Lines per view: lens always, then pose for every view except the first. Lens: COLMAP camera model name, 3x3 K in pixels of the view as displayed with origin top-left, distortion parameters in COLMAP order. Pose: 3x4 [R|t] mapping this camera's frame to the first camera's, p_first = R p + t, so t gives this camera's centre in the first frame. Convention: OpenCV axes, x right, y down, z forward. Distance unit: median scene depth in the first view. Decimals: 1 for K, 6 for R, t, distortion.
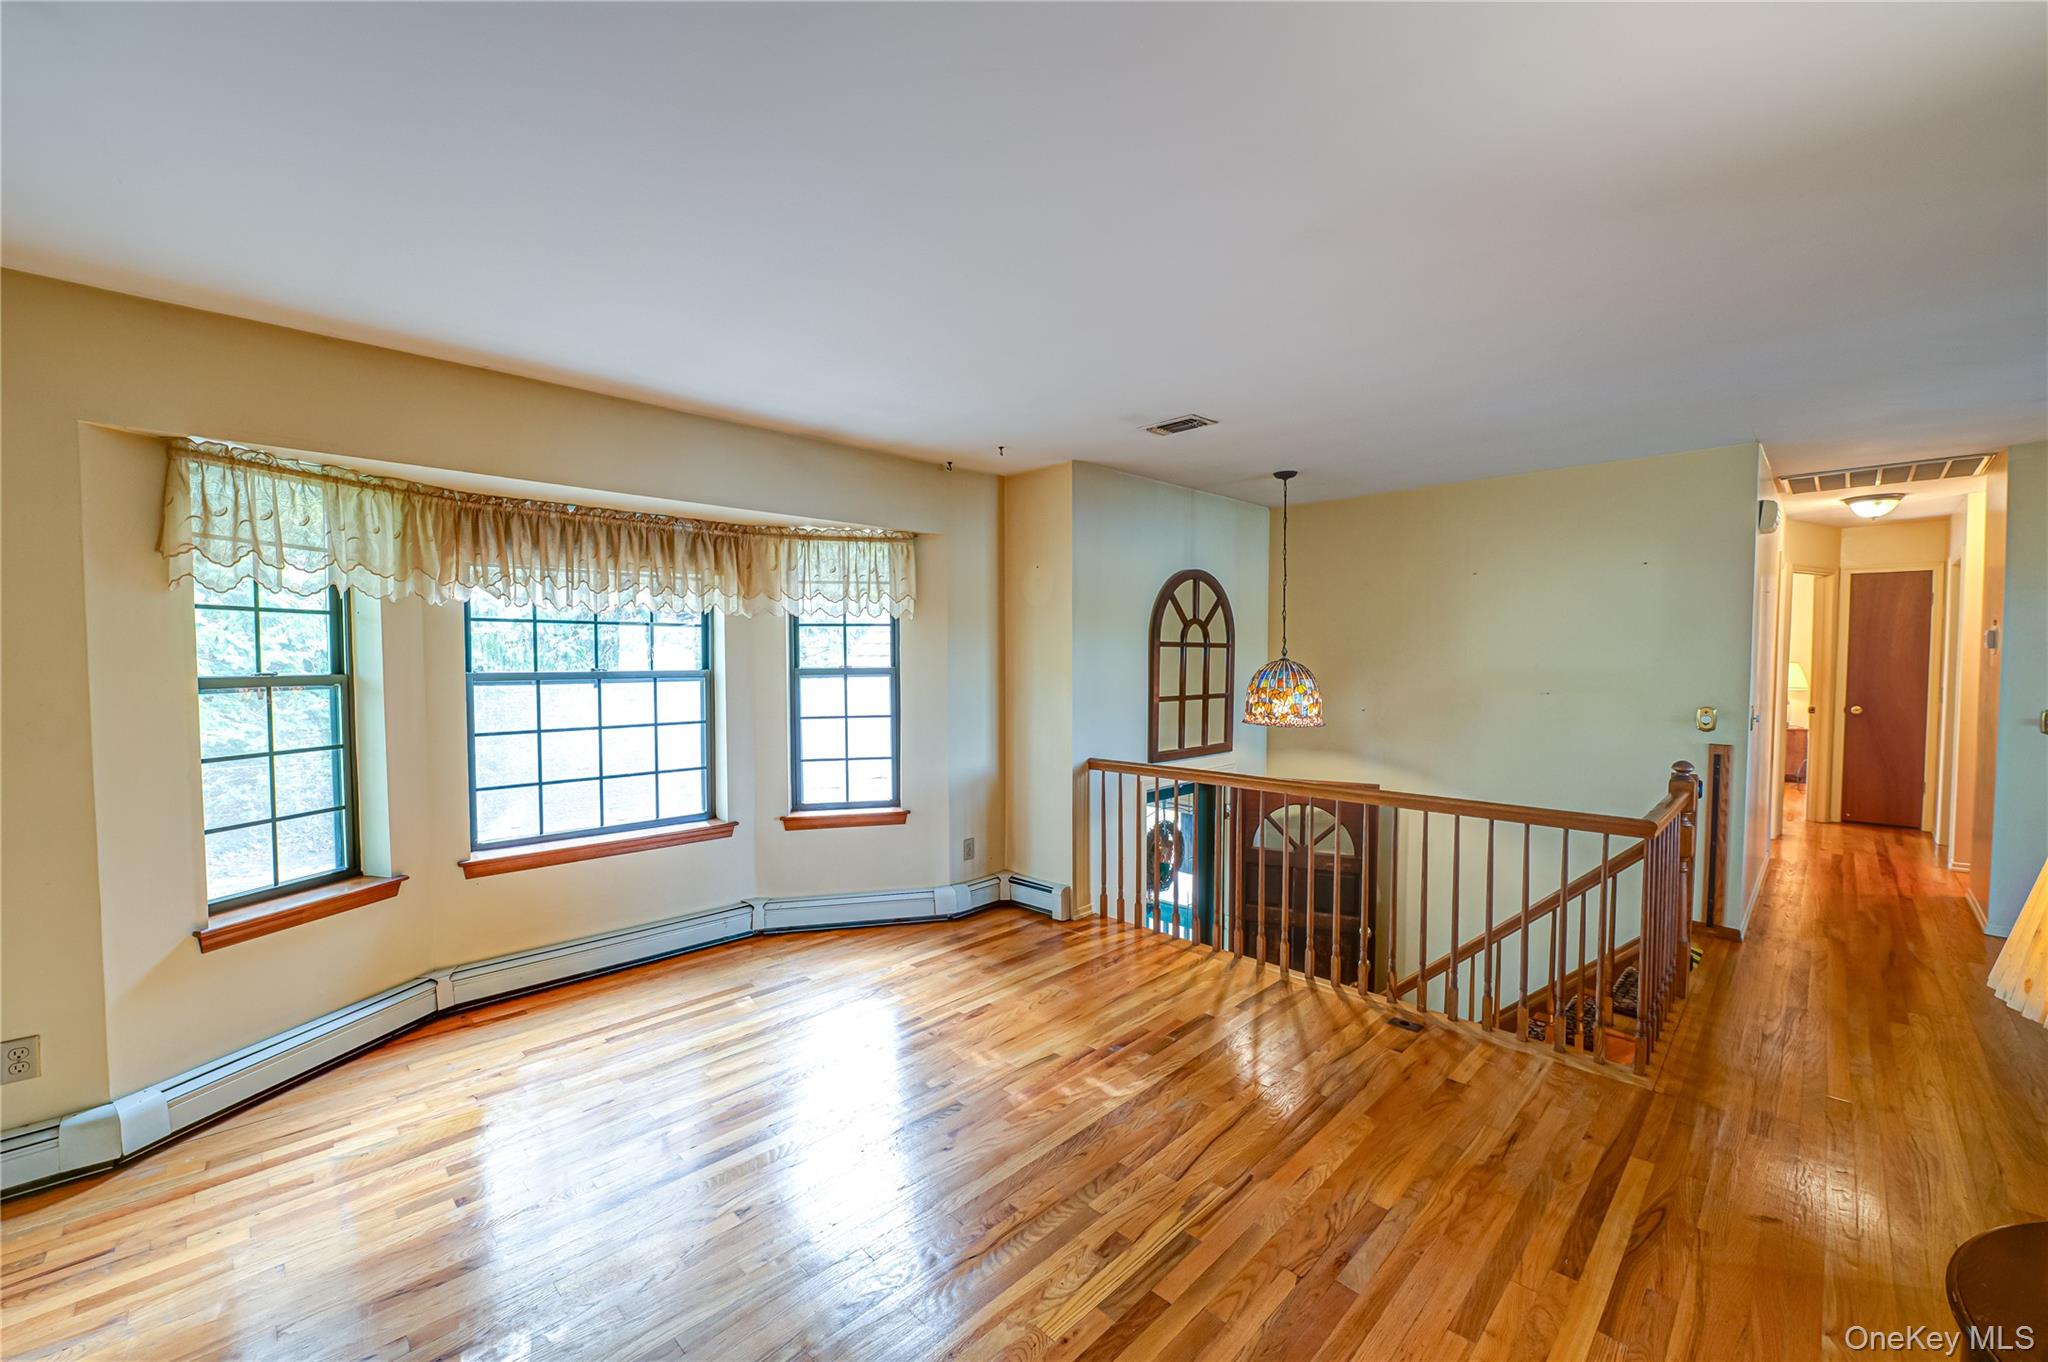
lens RADIAL K [[807.0, 0, 1042.7], [0, 807.0, 692.8], [0, 0, 1]] dist [-0.007808, -0.001655]
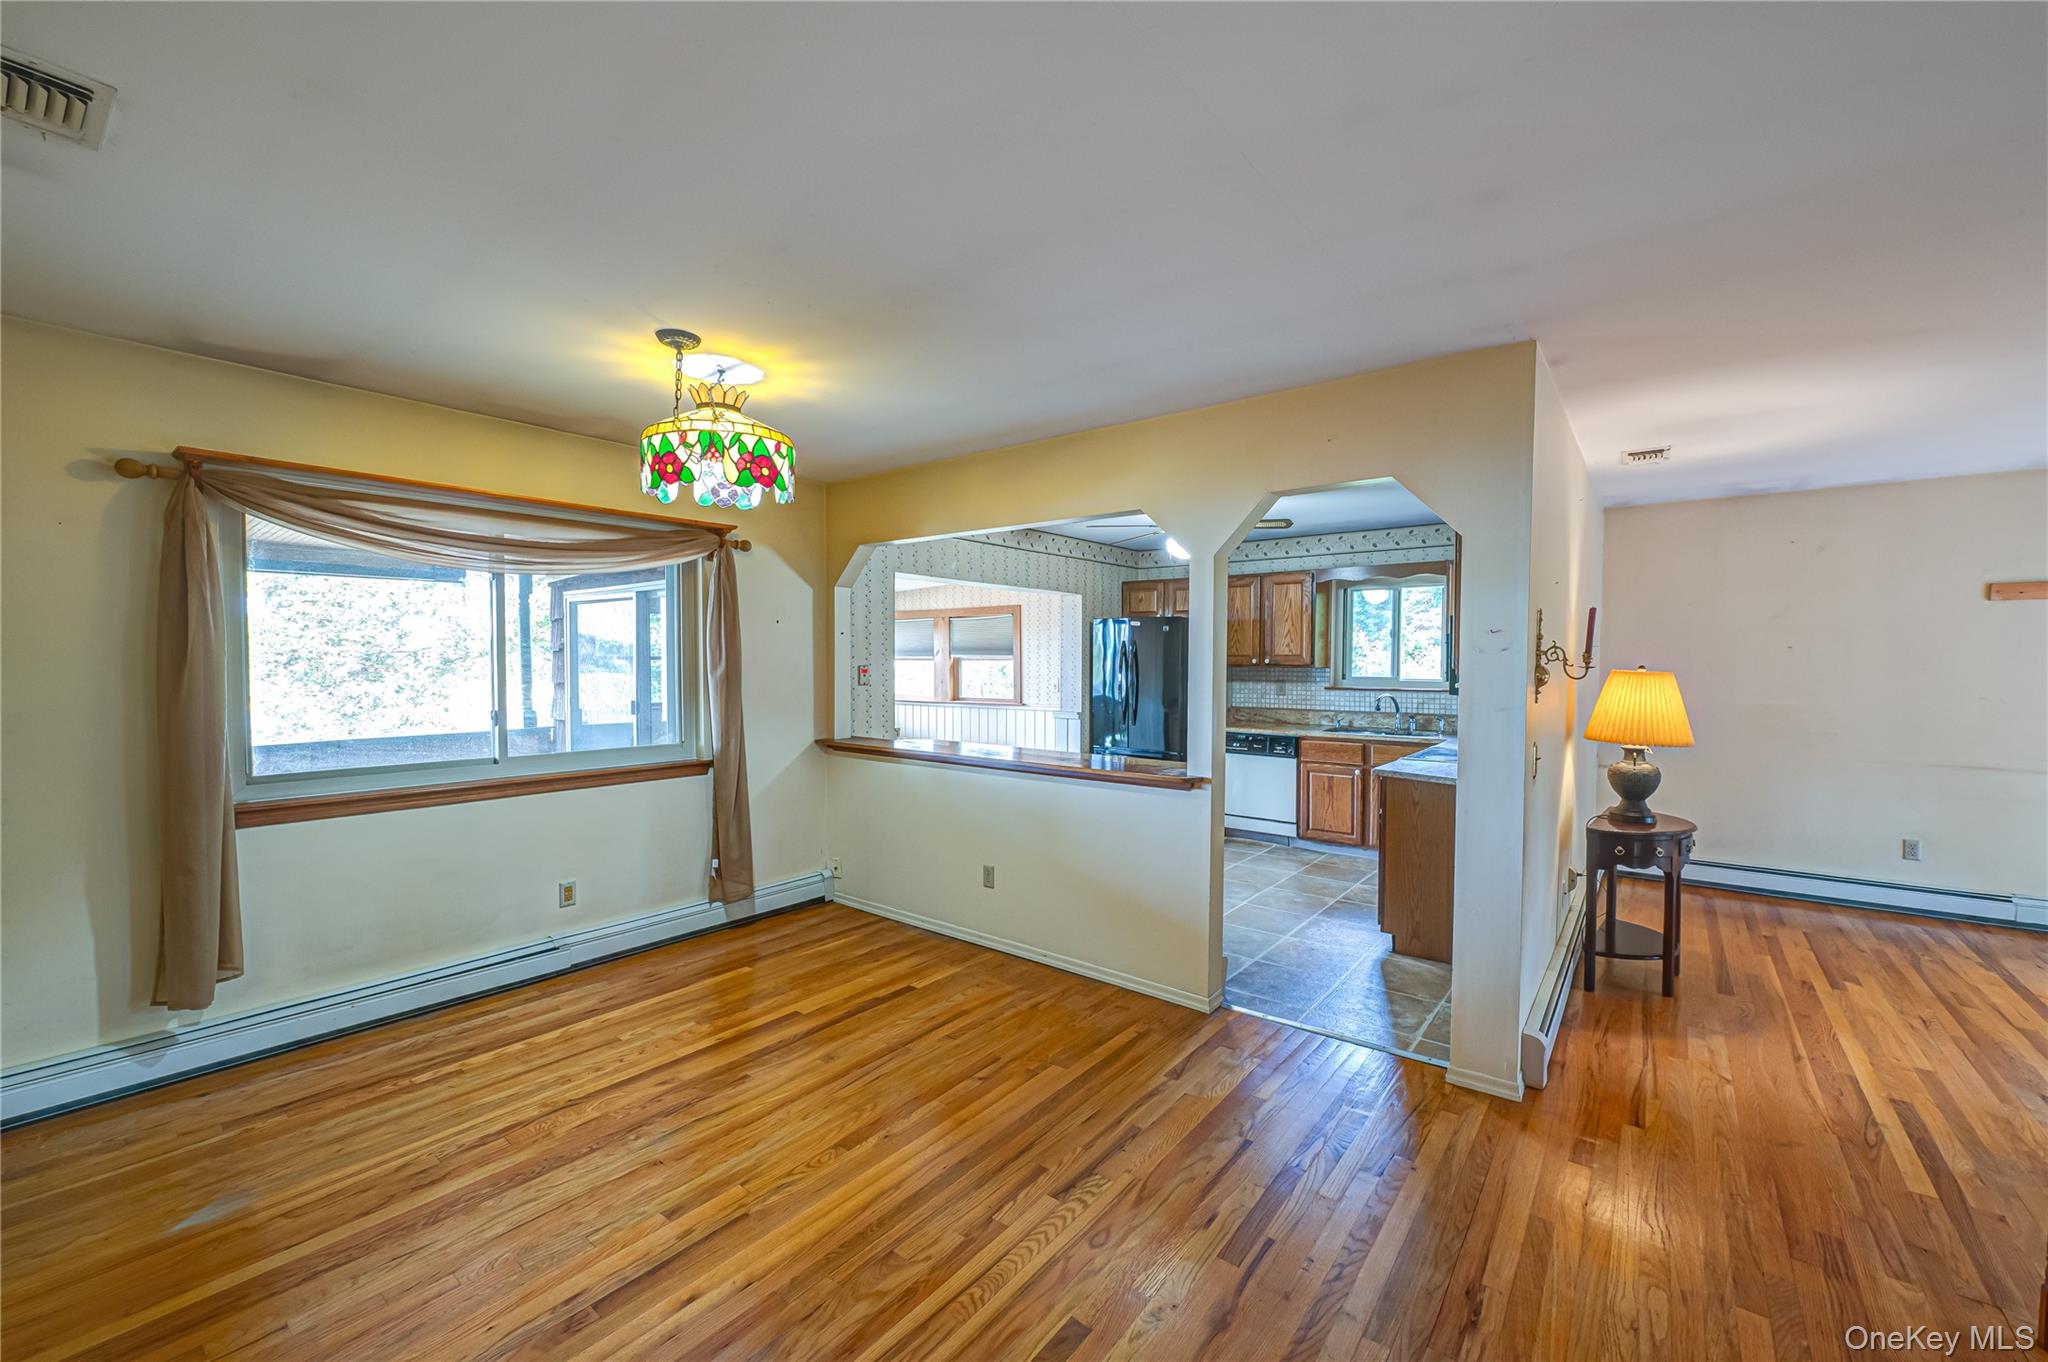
lens RADIAL K [[807.0, 0, 1033.8], [0, 807.0, 683.5], [0, 0, 1]] dist [-0.007808, -0.001655]
pose [[-0.993360, 0.001793, -0.115030, 1.390217], [-0.007663, 0.996626, 0.081713, -0.063416], [0.114789, 0.082052, -0.989995, 1.284128]]
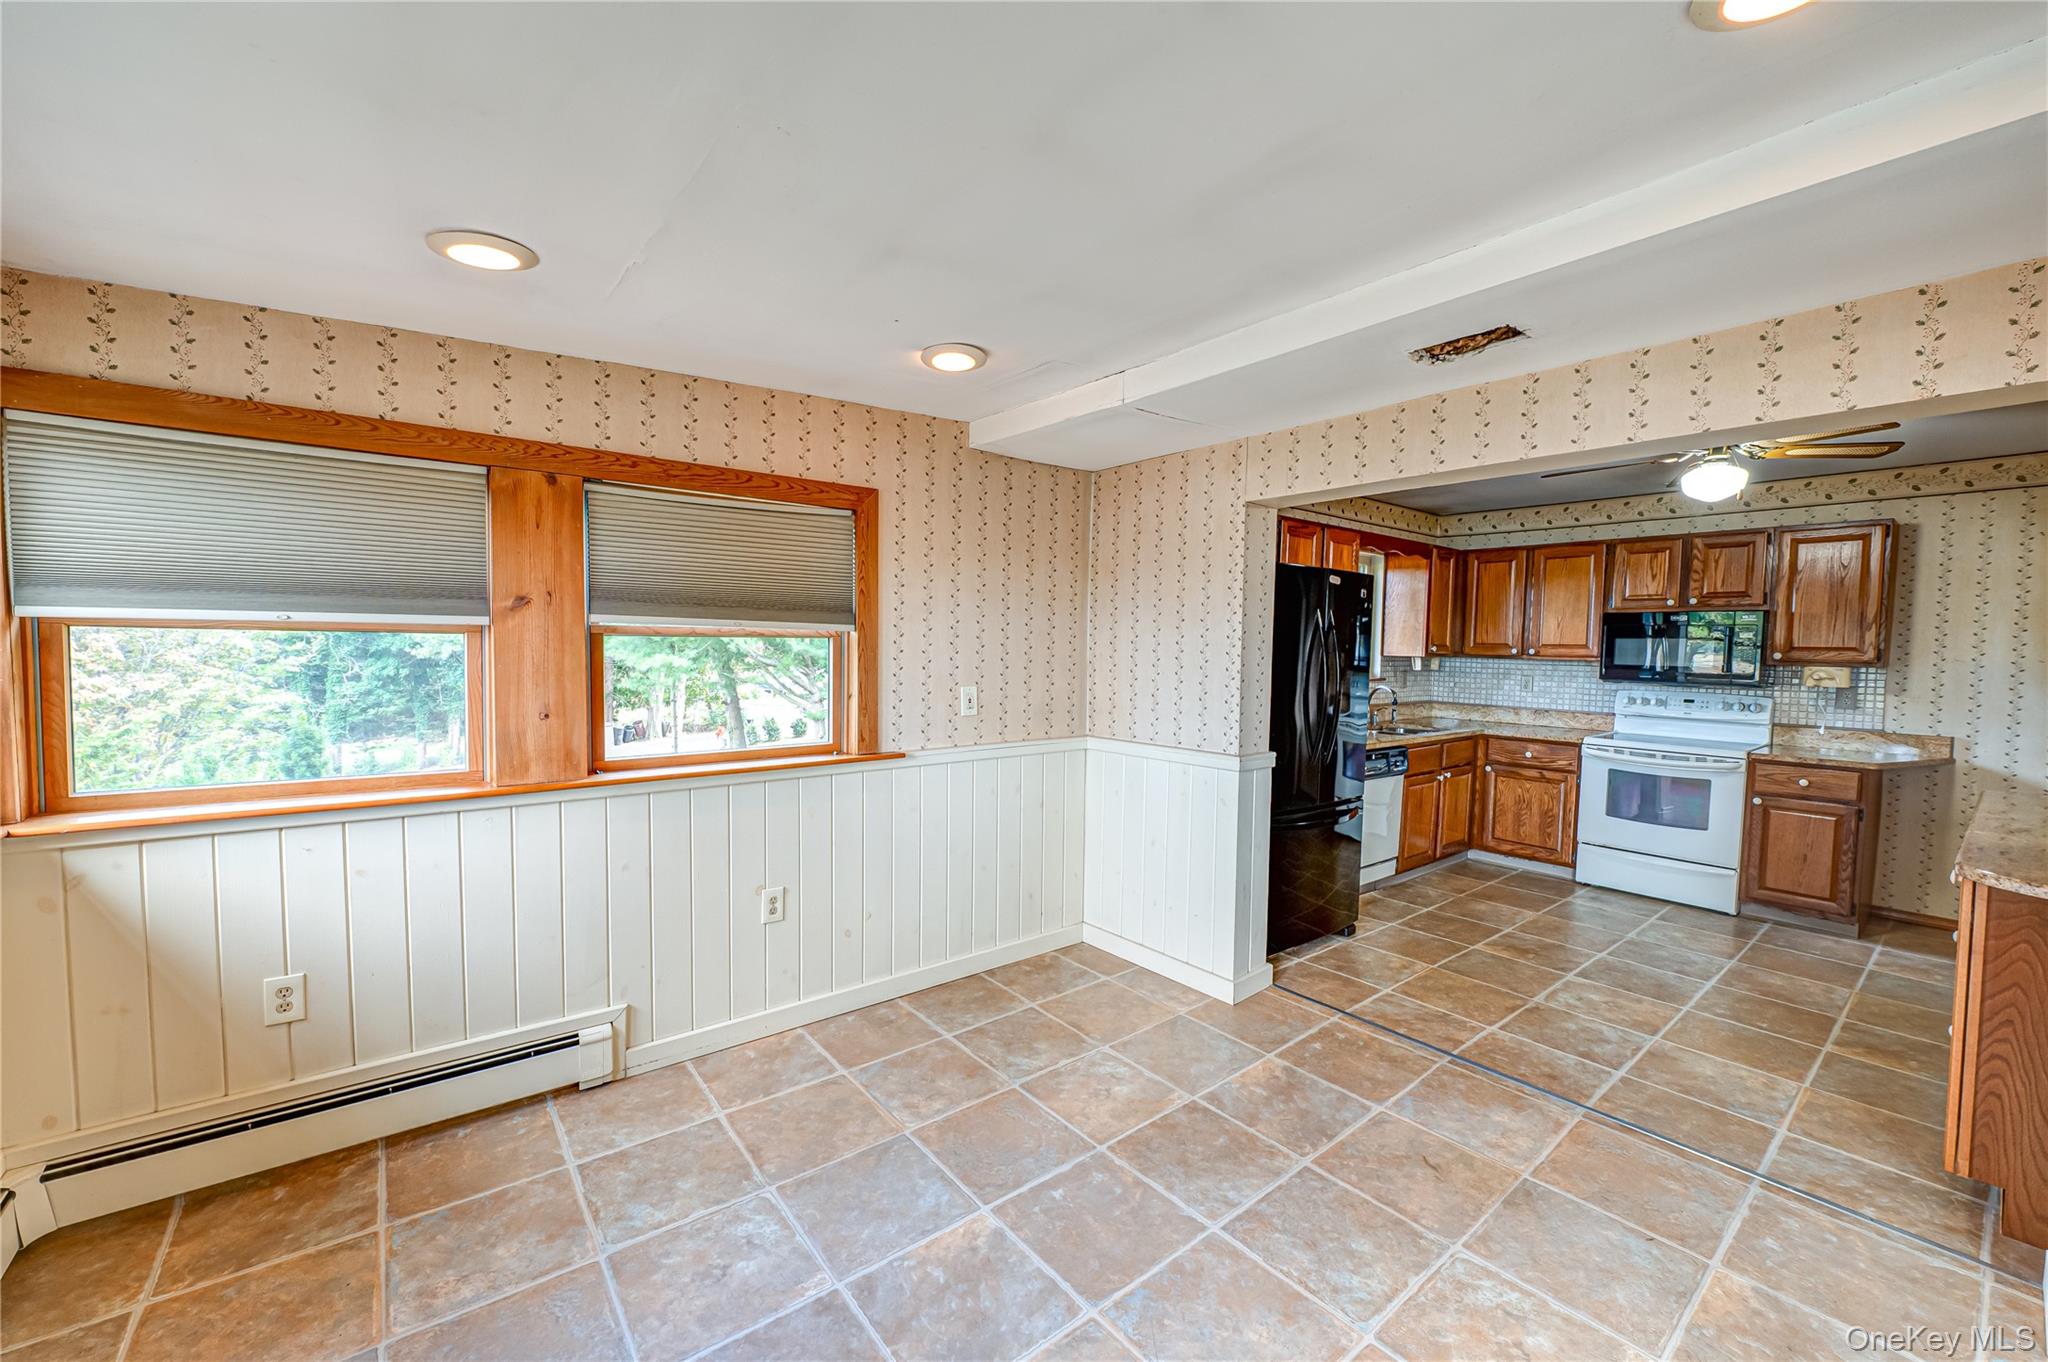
lens RADIAL K [[807.0, 0, 1028.1], [0, 807.0, 686.9], [0, 0, 1]] dist [-0.007808, -0.001655]
pose [[-0.121288, 0.052027, -0.991253, 2.107930], [-0.068230, 0.995827, 0.060616, 0.064519], [0.990270, 0.074985, -0.117232, -1.077147]]
